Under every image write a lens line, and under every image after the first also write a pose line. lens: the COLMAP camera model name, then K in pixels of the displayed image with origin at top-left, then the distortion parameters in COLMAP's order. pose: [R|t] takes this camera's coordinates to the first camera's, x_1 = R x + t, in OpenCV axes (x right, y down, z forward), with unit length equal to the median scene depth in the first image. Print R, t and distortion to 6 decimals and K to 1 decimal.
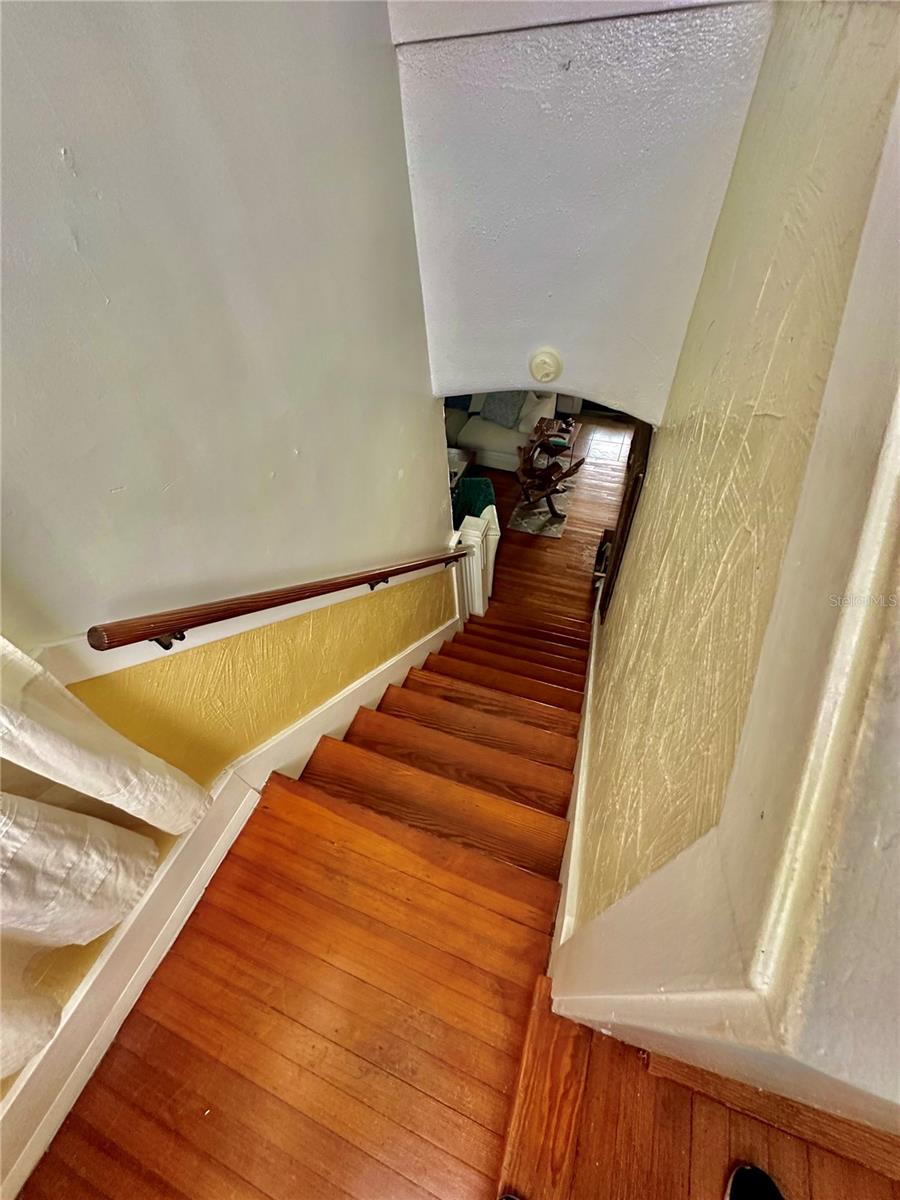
lens RADIAL K [[476.7, 0, 451.5], [0, 476.7, 601.4], [0, 0, 1]] dist [-0.000669, 0.000542]
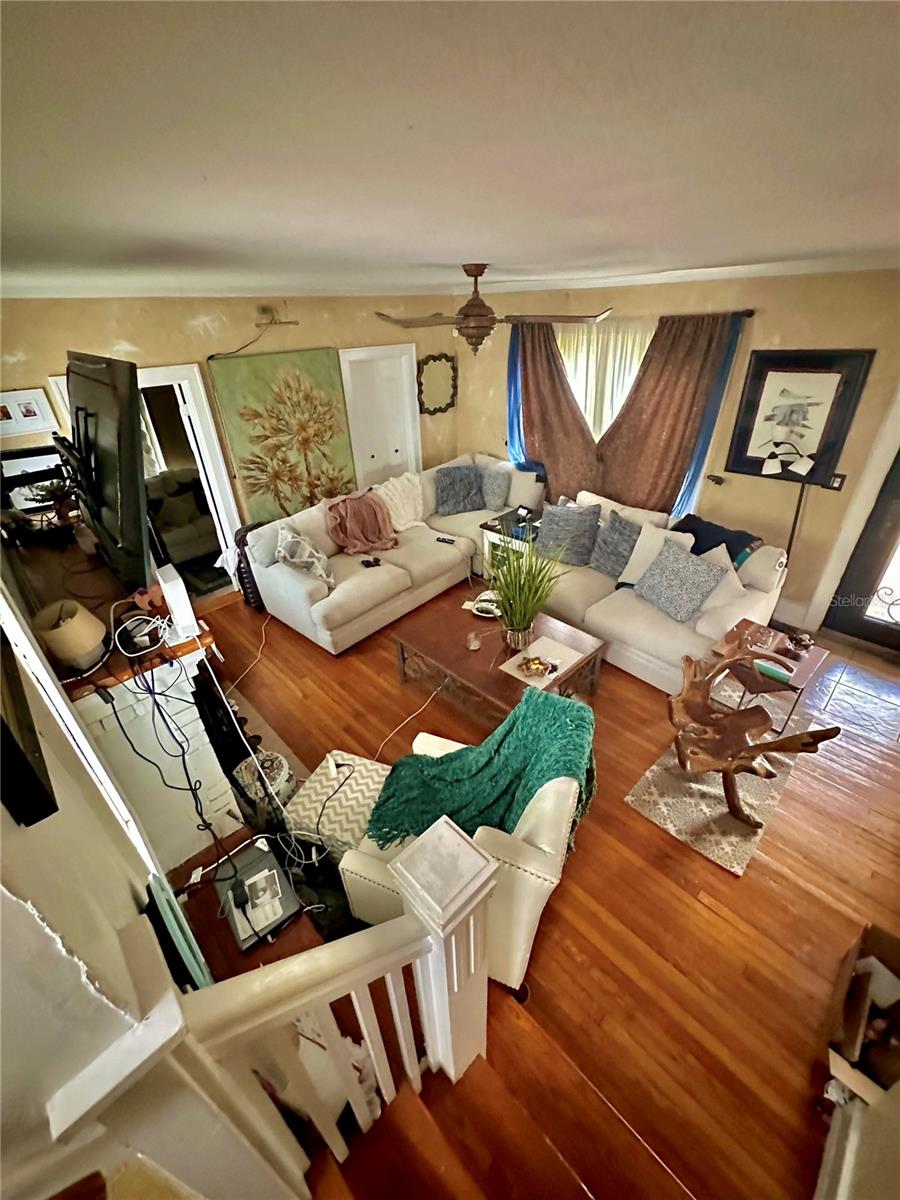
lens RADIAL K [[476.7, 0, 446.7], [0, 476.7, 600.1], [0, 0, 1]] dist [-0.000669, 0.000542]
pose [[0.898380, 0.259765, -0.354169, 0.070742], [-0.357997, 0.900238, -0.247811, -0.150227], [0.254464, 0.349420, 0.901750, 0.420780]]
